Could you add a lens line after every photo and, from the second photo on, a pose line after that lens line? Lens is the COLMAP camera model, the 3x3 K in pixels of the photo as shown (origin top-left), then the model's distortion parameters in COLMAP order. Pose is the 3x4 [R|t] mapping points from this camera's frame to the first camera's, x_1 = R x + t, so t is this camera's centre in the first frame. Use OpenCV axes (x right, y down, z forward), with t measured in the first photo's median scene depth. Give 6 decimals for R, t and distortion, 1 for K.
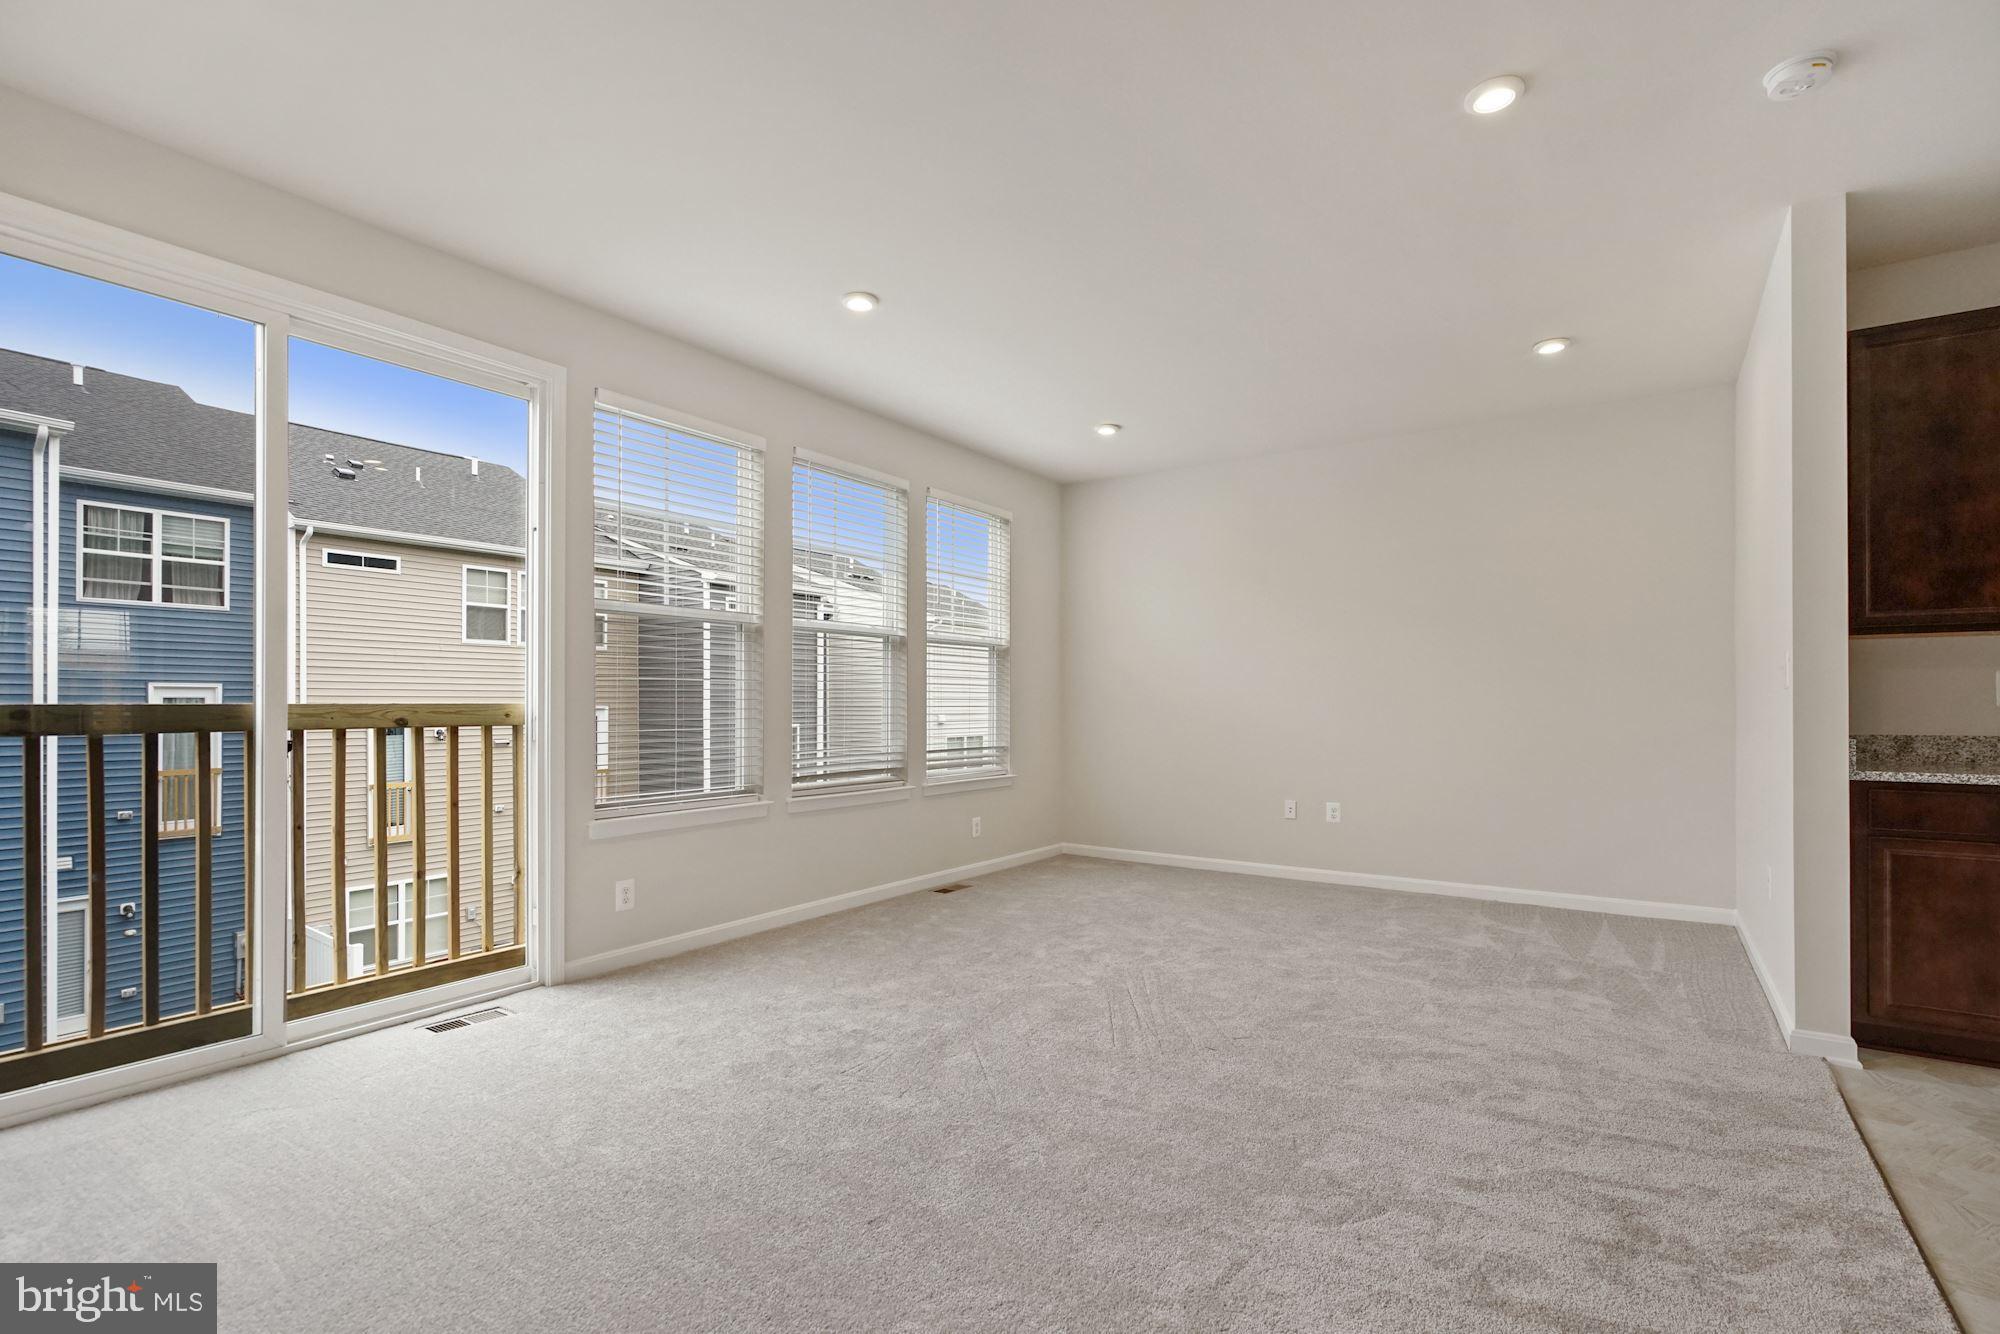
lens RADIAL K [[931.7, 0, 1000.9], [0, 931.7, 700.7], [0, 0, 1]] dist [-0.012506, 0.003400]
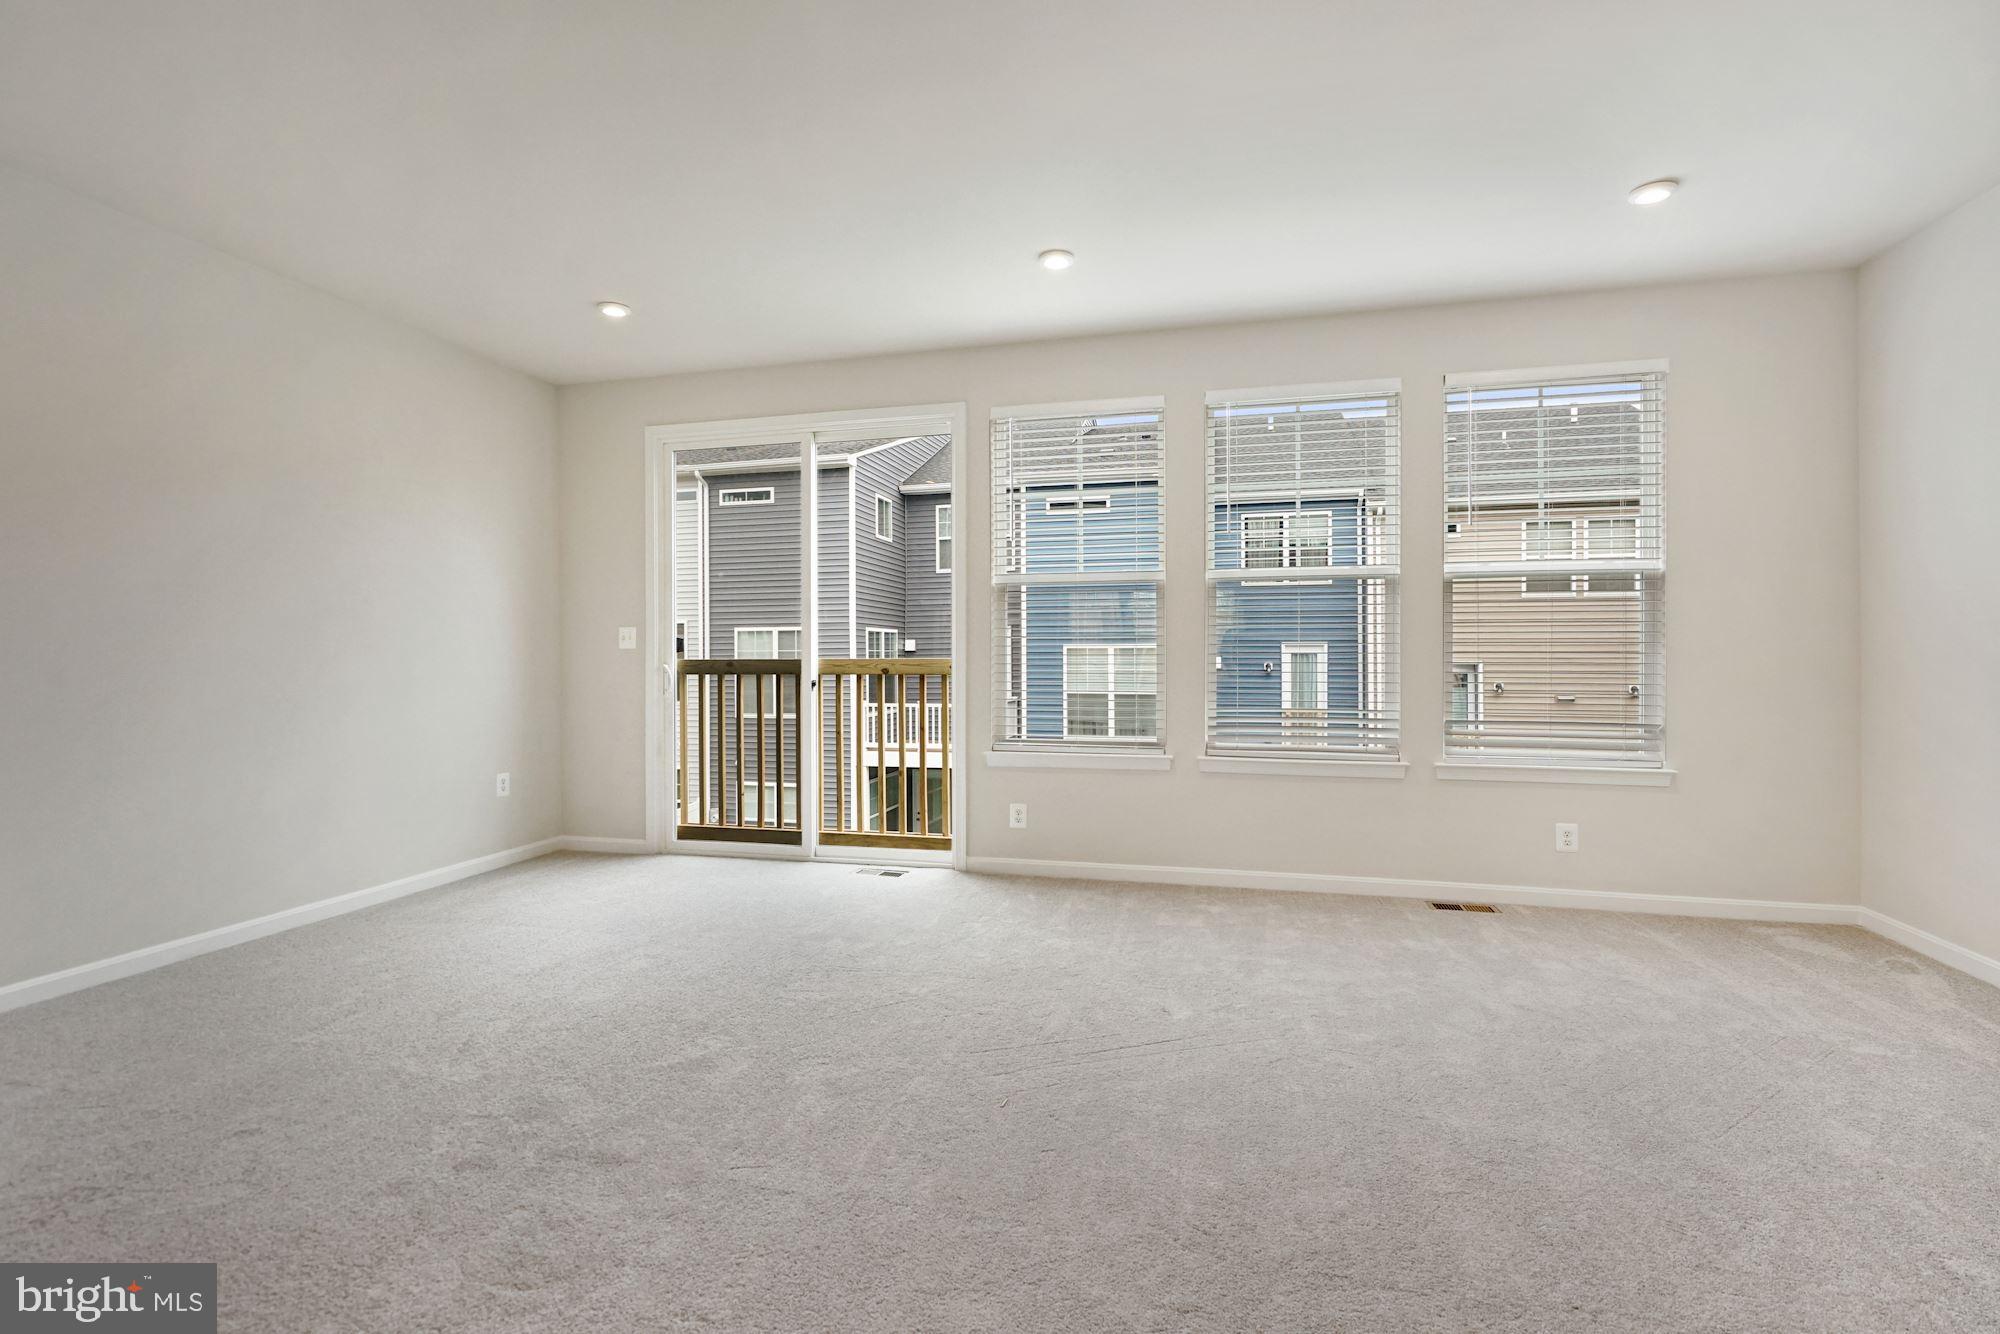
lens RADIAL K [[931.7, 0, 1009.0], [0, 931.7, 665.7], [0, 0, 1]] dist [-0.012506, 0.003400]
pose [[0.338427, 0.007767, -0.940961, 0.565089], [0.003260, 0.999950, 0.009427, 0.000532], [0.940987, -0.006258, 0.338385, 0.441163]]
